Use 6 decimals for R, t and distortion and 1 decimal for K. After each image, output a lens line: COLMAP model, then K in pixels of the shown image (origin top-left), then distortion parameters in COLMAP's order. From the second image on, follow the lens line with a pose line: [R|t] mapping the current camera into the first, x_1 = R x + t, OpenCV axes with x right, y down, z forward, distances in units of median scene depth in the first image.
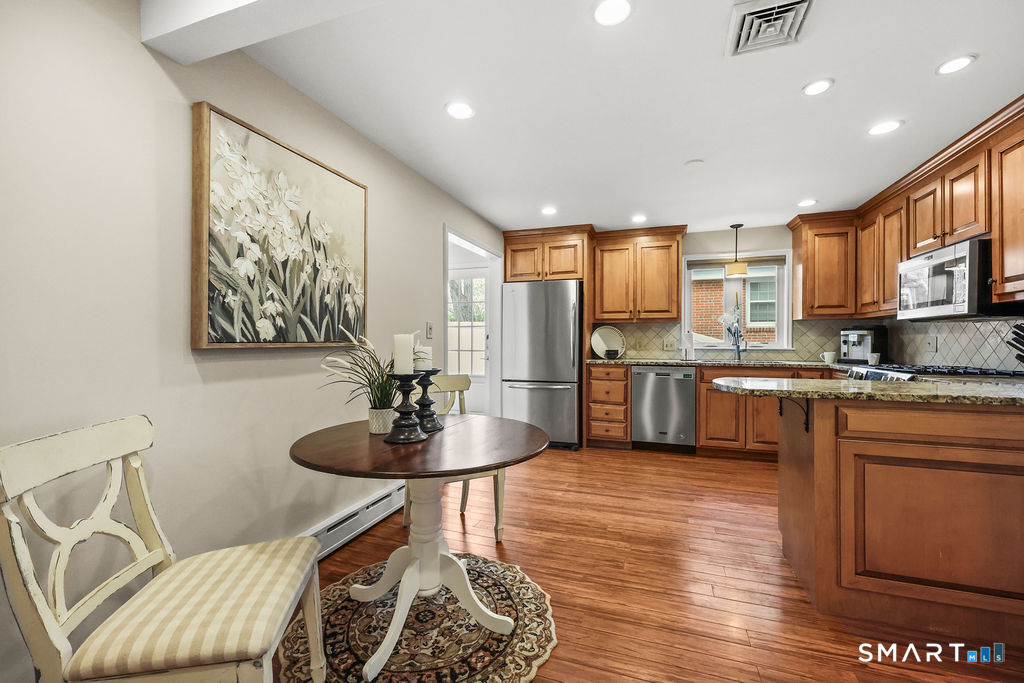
lens RADIAL K [[444.6, 0, 512.0], [0, 444.6, 335.8], [0, 0, 1]] dist [-0.002185, -0.000153]
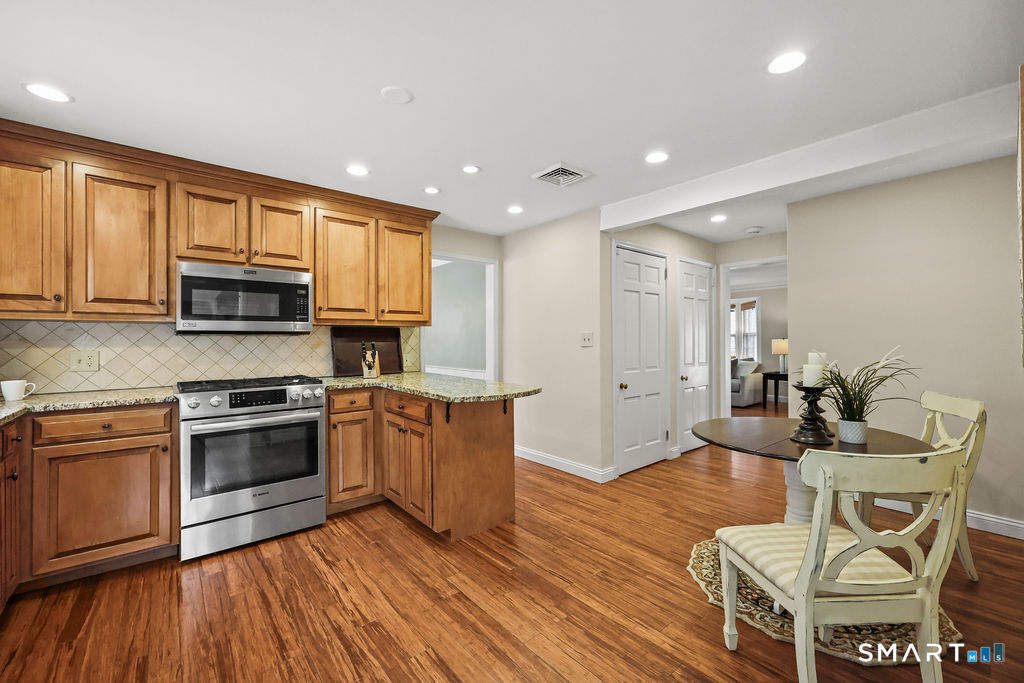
lens RADIAL K [[415.3, 0, 519.3], [0, 415.3, 340.4], [0, 0, 1]] dist [-0.000666, 0.000081]
pose [[-0.866309, 0.002247, 0.499503, -0.042645], [-0.002344, 0.999961, -0.008563, -0.011176], [-0.499502, -0.008589, -0.866270, 1.110872]]
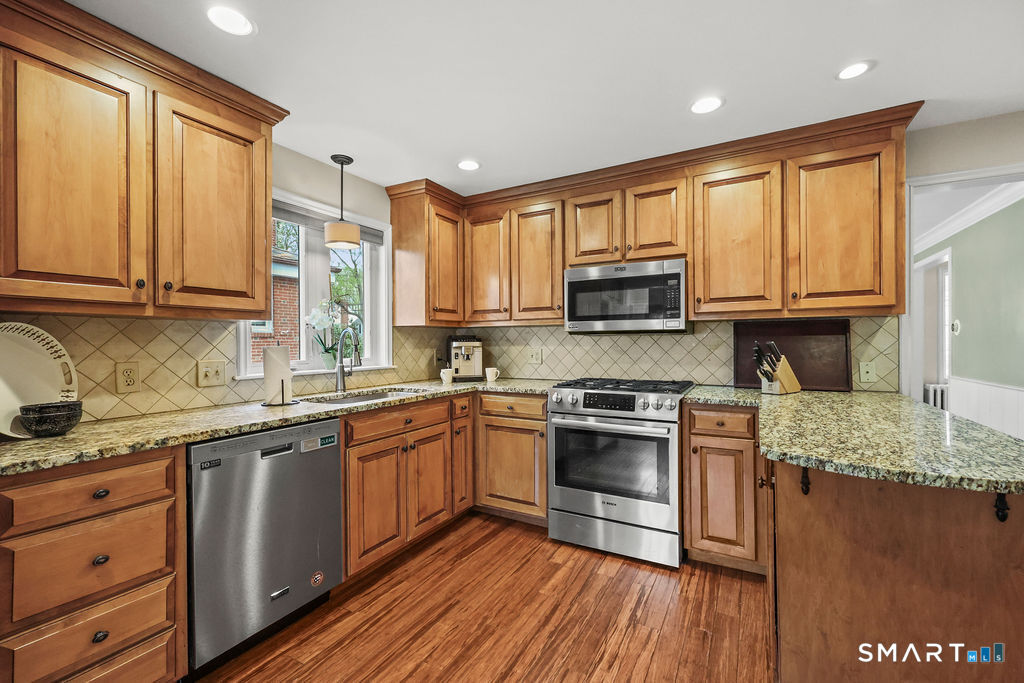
lens RADIAL K [[427.6, 0, 516.6], [0, 427.6, 344.0], [0, 0, 1]] dist [-0.000375, 0.000297]
pose [[0.157500, -0.007185, 0.987493, -0.011208], [-0.004280, 0.999959, 0.007958, -0.014706], [-0.987510, -0.005480, 0.157463, 0.794268]]
